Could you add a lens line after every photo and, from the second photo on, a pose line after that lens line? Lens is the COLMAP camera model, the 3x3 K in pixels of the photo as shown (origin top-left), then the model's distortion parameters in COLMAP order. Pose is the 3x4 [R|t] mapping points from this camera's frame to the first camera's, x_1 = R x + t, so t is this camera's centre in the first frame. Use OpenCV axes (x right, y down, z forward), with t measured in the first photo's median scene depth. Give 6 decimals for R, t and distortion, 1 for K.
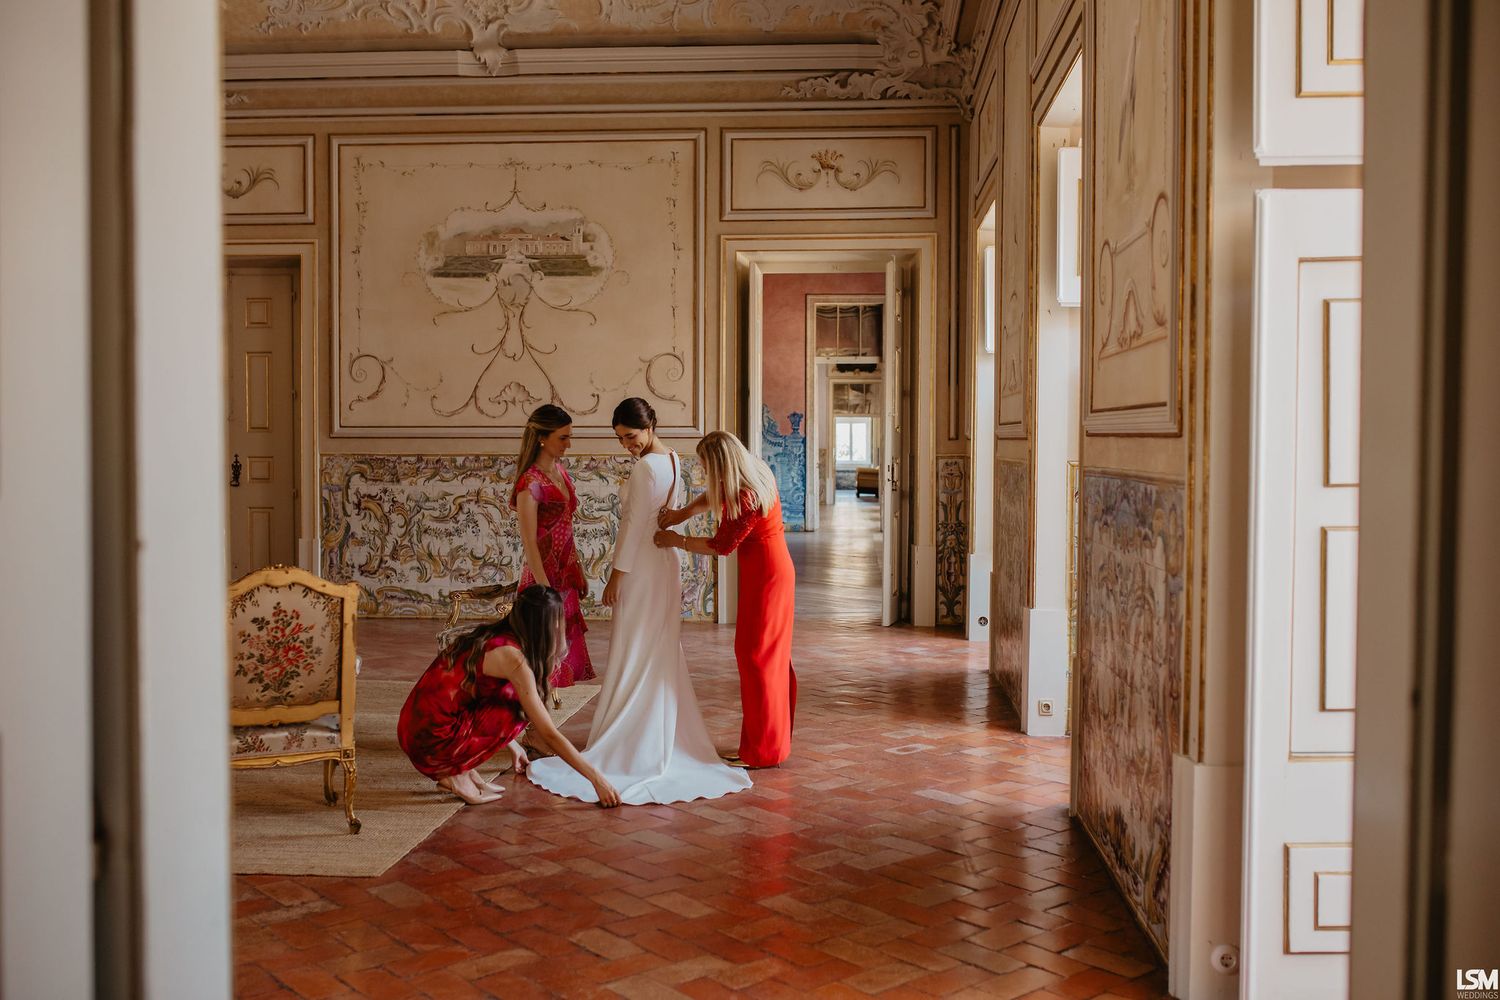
lens RADIAL K [[1438.0, 0, 776.8], [0, 1438.0, 494.6], [0, 0, 1]] dist [0.005583, 0.016621]
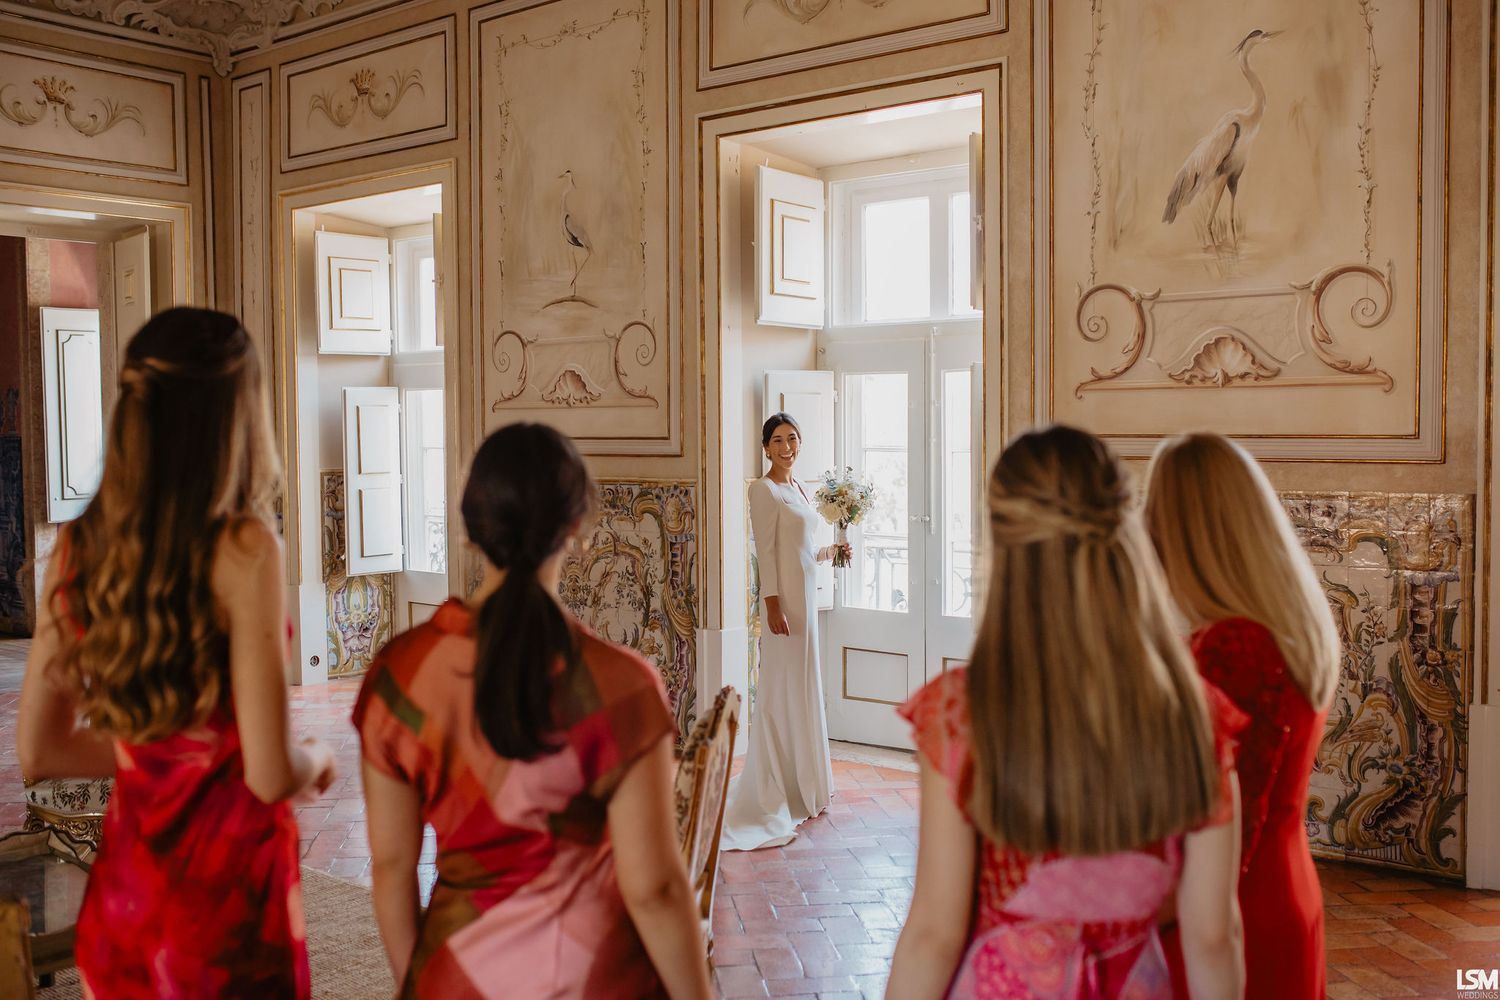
lens RADIAL K [[1438.0, 0, 776.8], [0, 1438.0, 494.6], [0, 0, 1]] dist [0.005583, 0.016621]
pose [[0.576008, -0.049065, 0.815970, -0.380280], [0.042973, 0.998634, 0.029713, -0.025412], [-0.816314, 0.017950, 0.577330, 0.252207]]
